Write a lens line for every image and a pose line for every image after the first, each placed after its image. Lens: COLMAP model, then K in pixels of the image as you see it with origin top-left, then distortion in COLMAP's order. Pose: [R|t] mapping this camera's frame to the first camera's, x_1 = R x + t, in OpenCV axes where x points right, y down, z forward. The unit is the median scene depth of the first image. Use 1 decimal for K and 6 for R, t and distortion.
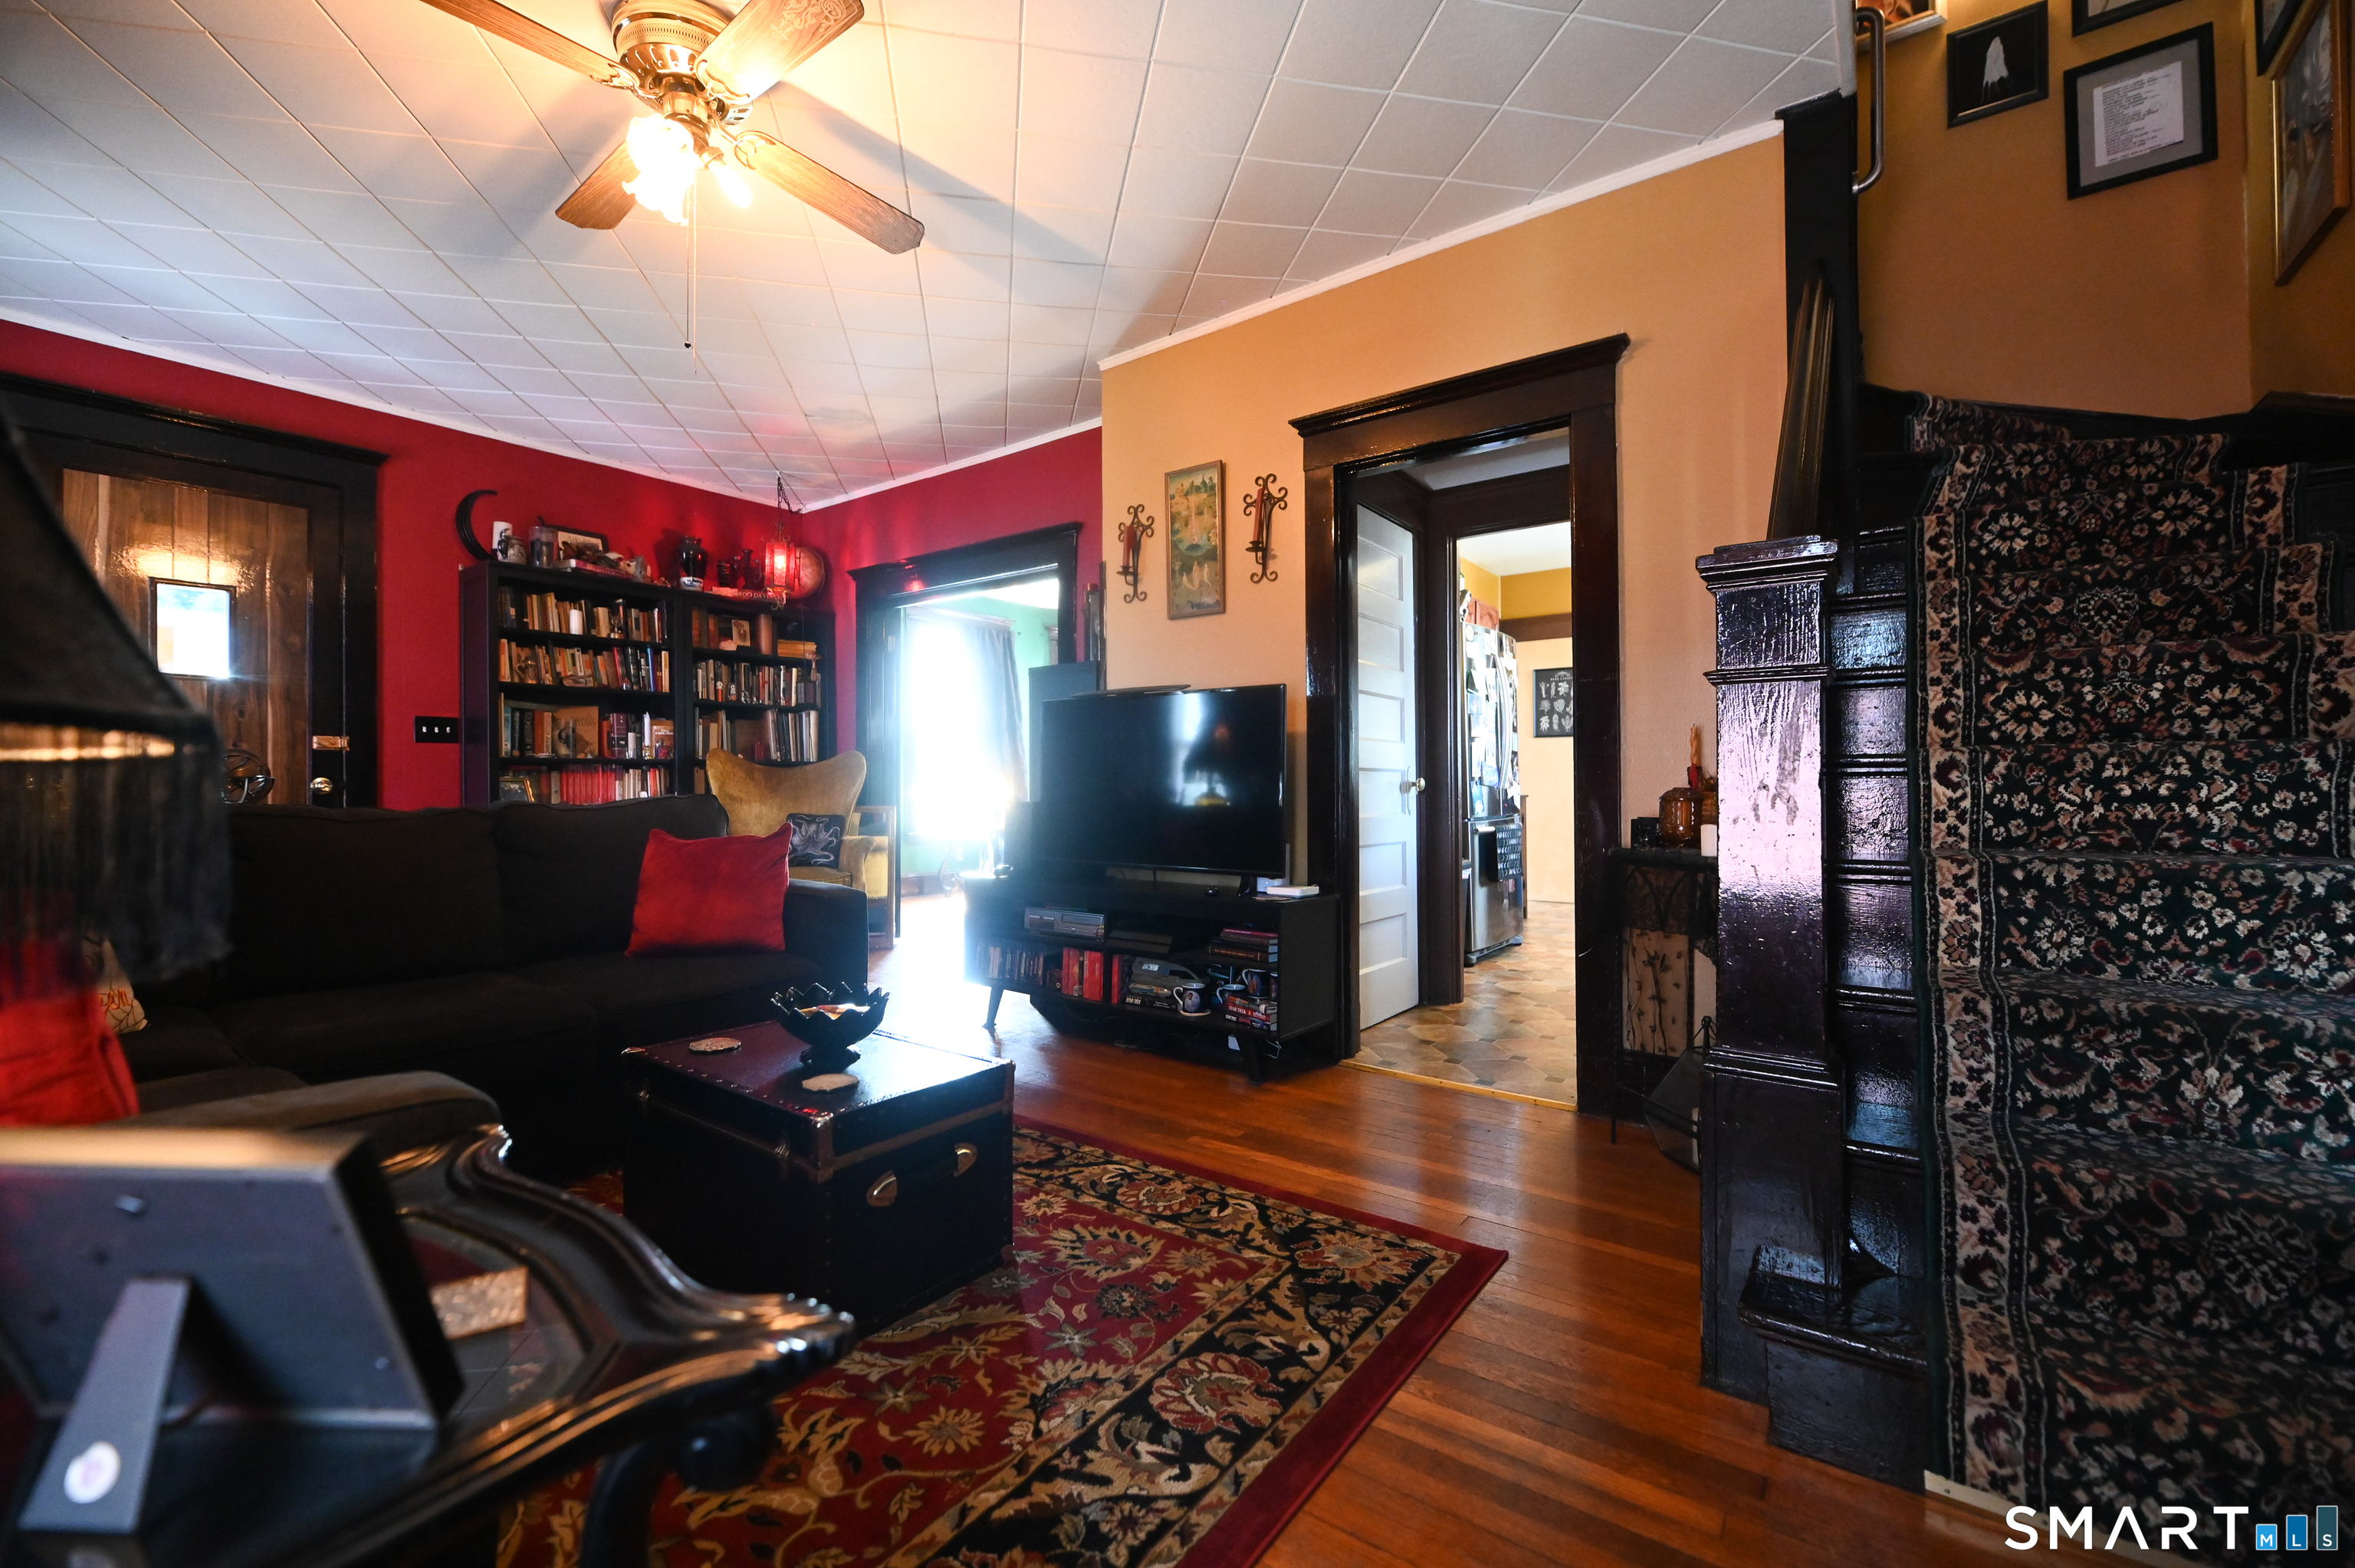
lens RADIAL K [[956.6, 0, 1181.1], [0, 956.6, 776.9], [0, 0, 1]] dist [-0.000705, -0.004367]
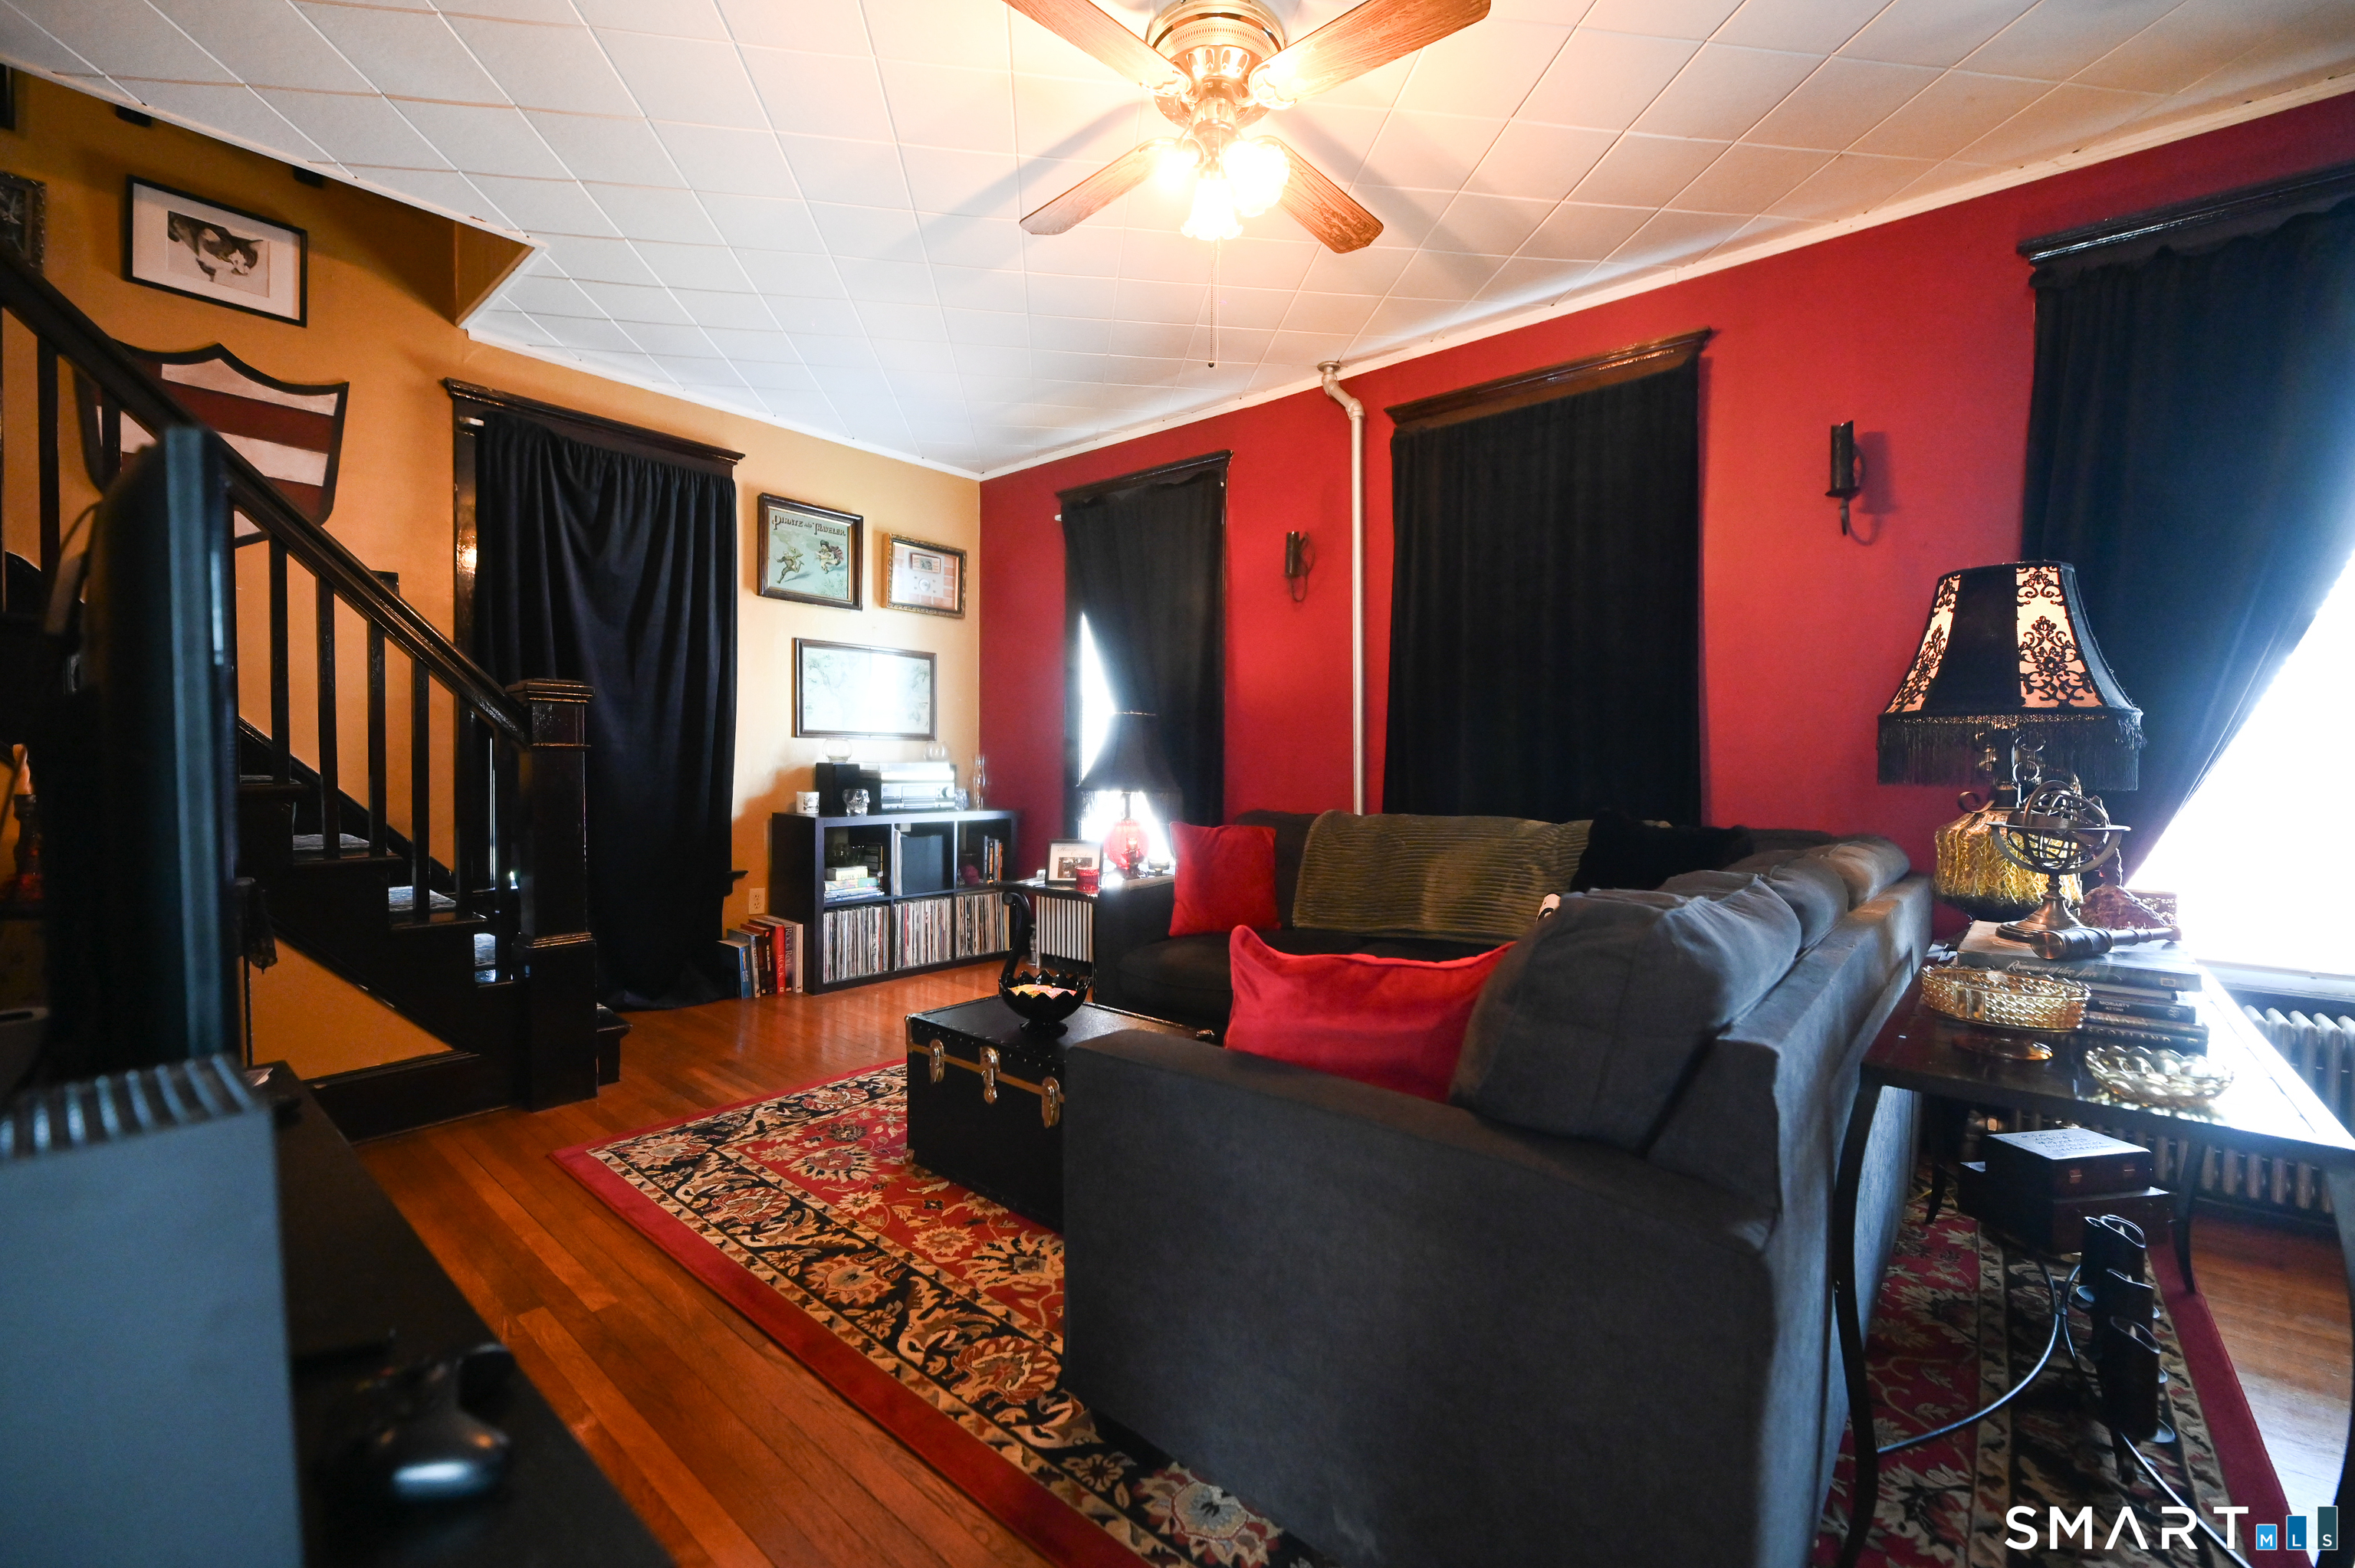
lens RADIAL K [[954.3, 0, 1178.3], [0, 954.3, 779.4], [0, 0, 1]] dist [-0.000276, -0.003853]
pose [[-0.997608, -0.005409, 0.068912, -0.523793], [-0.005203, 0.999981, 0.003178, -0.032141], [-0.068928, 0.002812, -0.997618, 1.870919]]
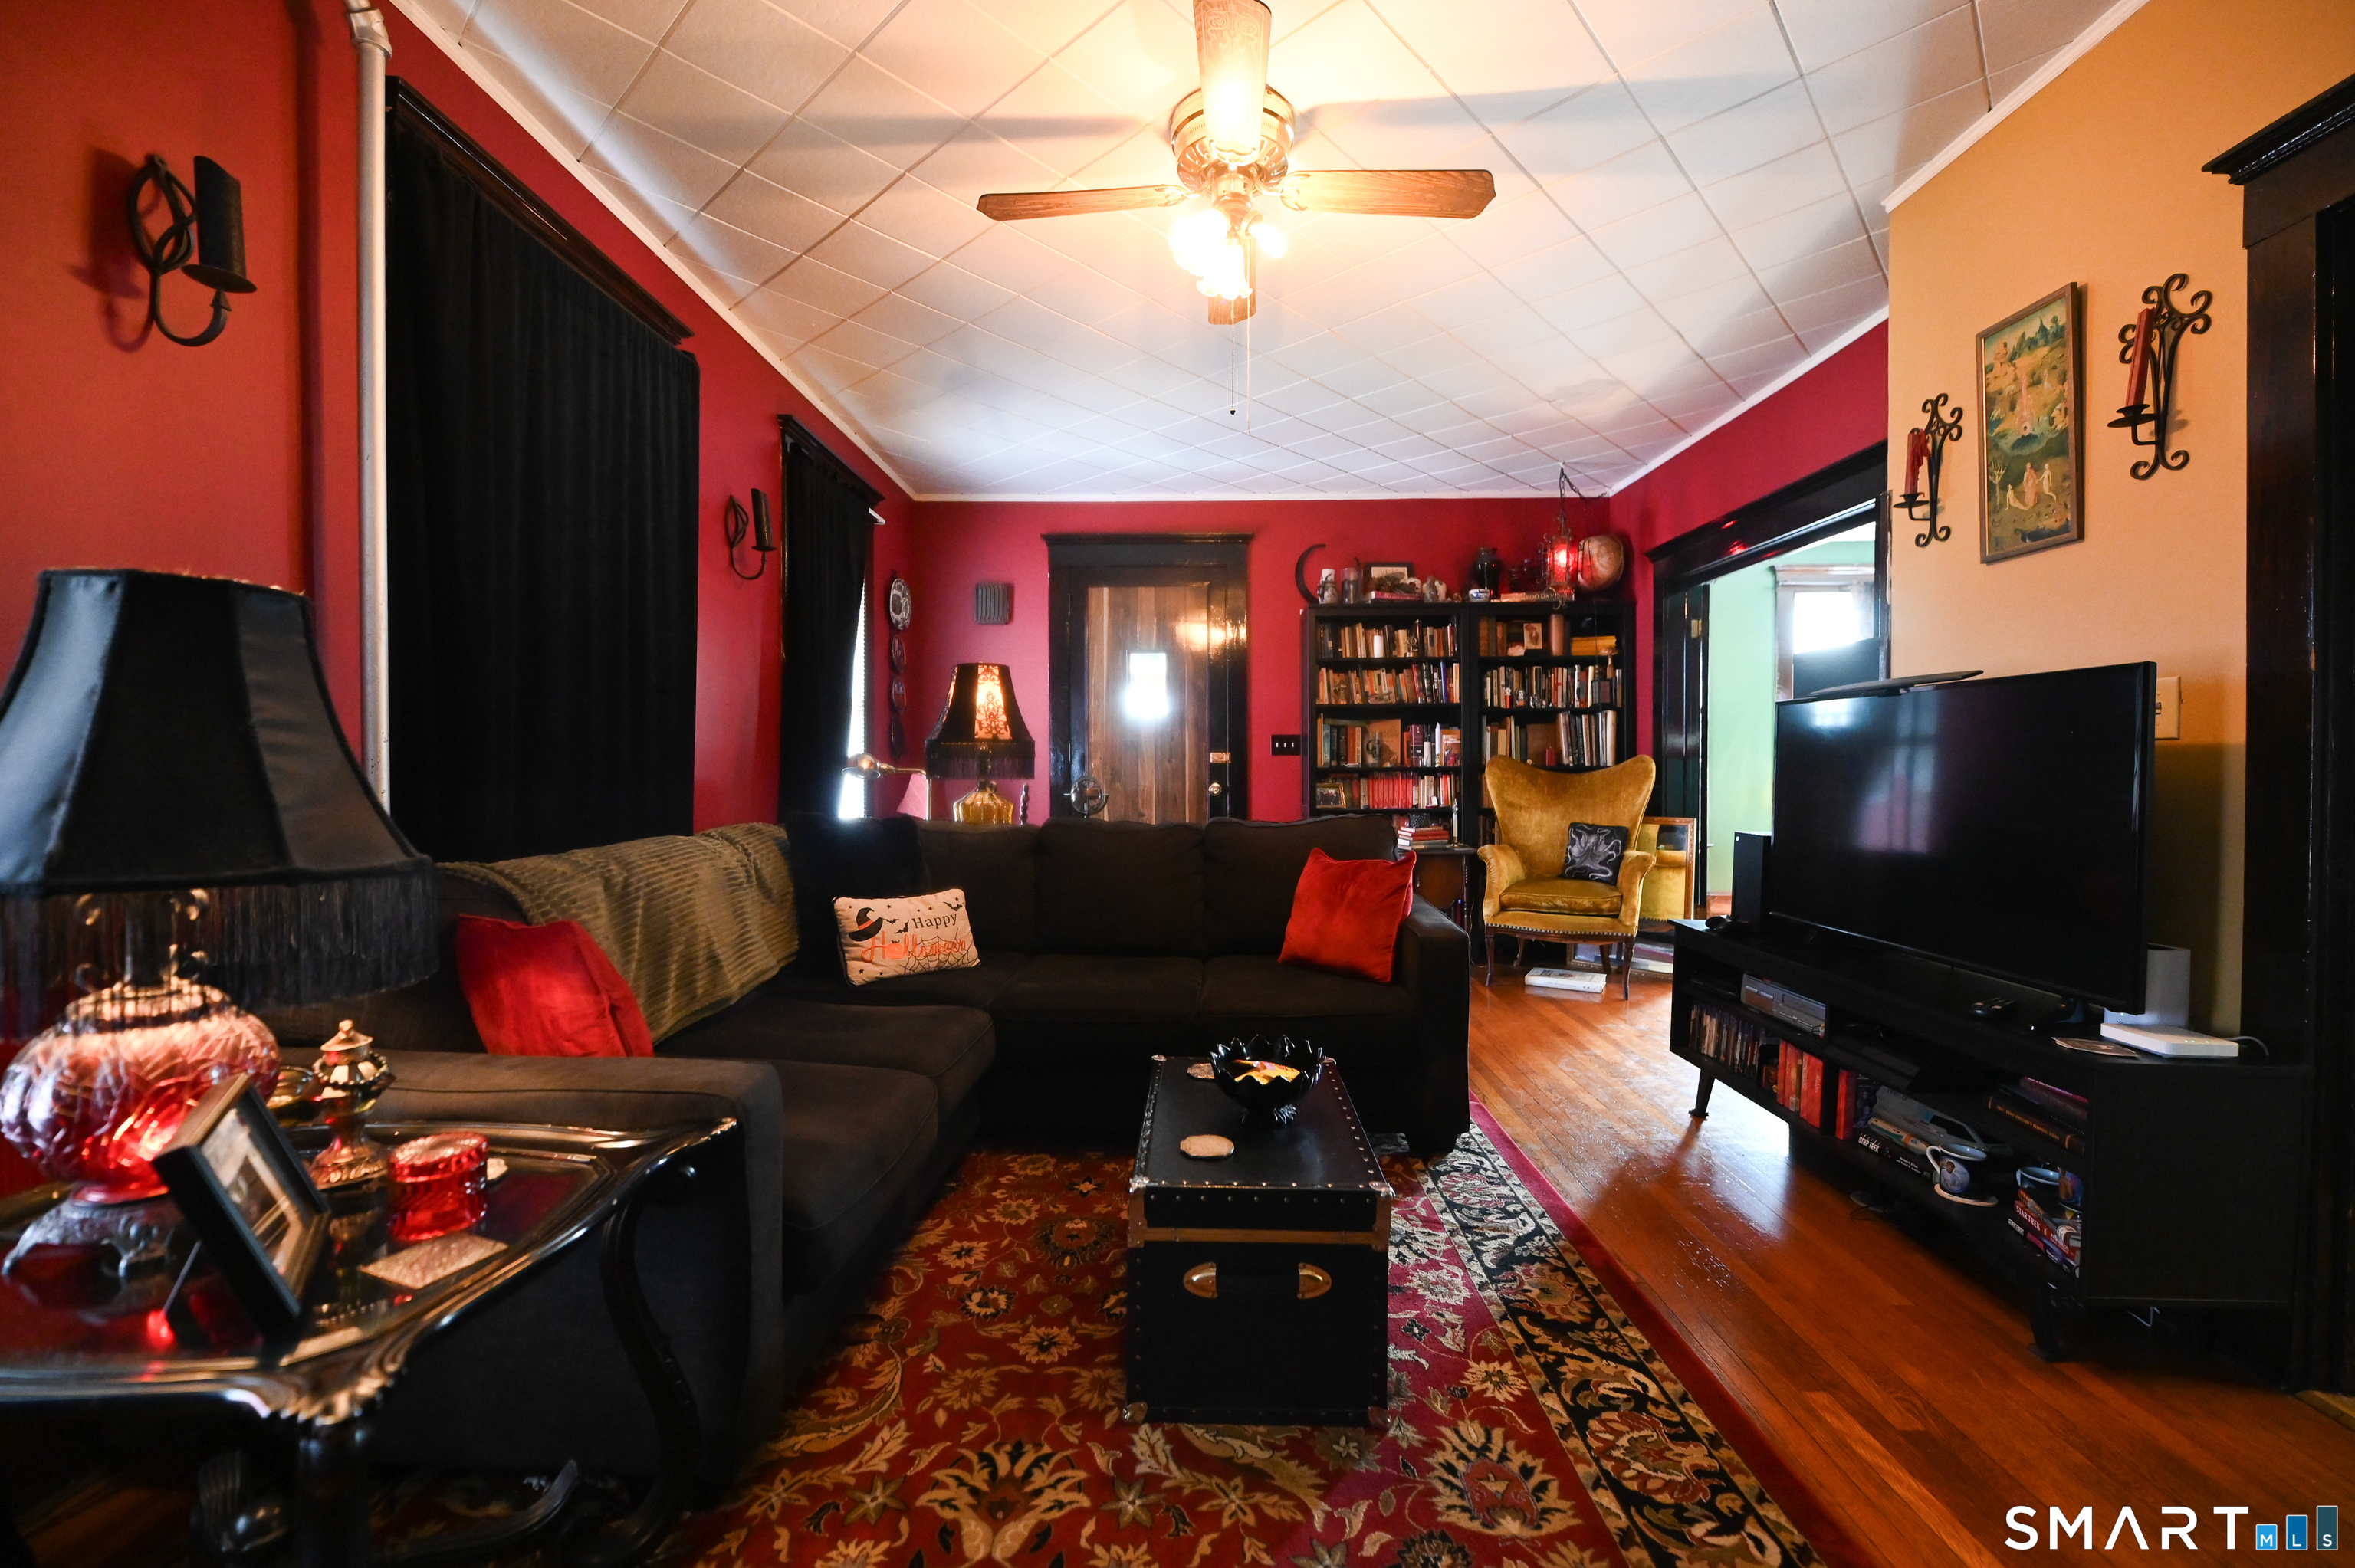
lens RADIAL K [[954.3, 0, 1178.3], [0, 954.3, 779.4], [0, 0, 1]] dist [-0.000276, -0.003853]
pose [[0.577529, 0.013097, -0.816265, 0.312336], [0.006845, 0.999758, 0.020884, -0.060903], [0.816341, -0.017648, 0.577300, 0.310424]]
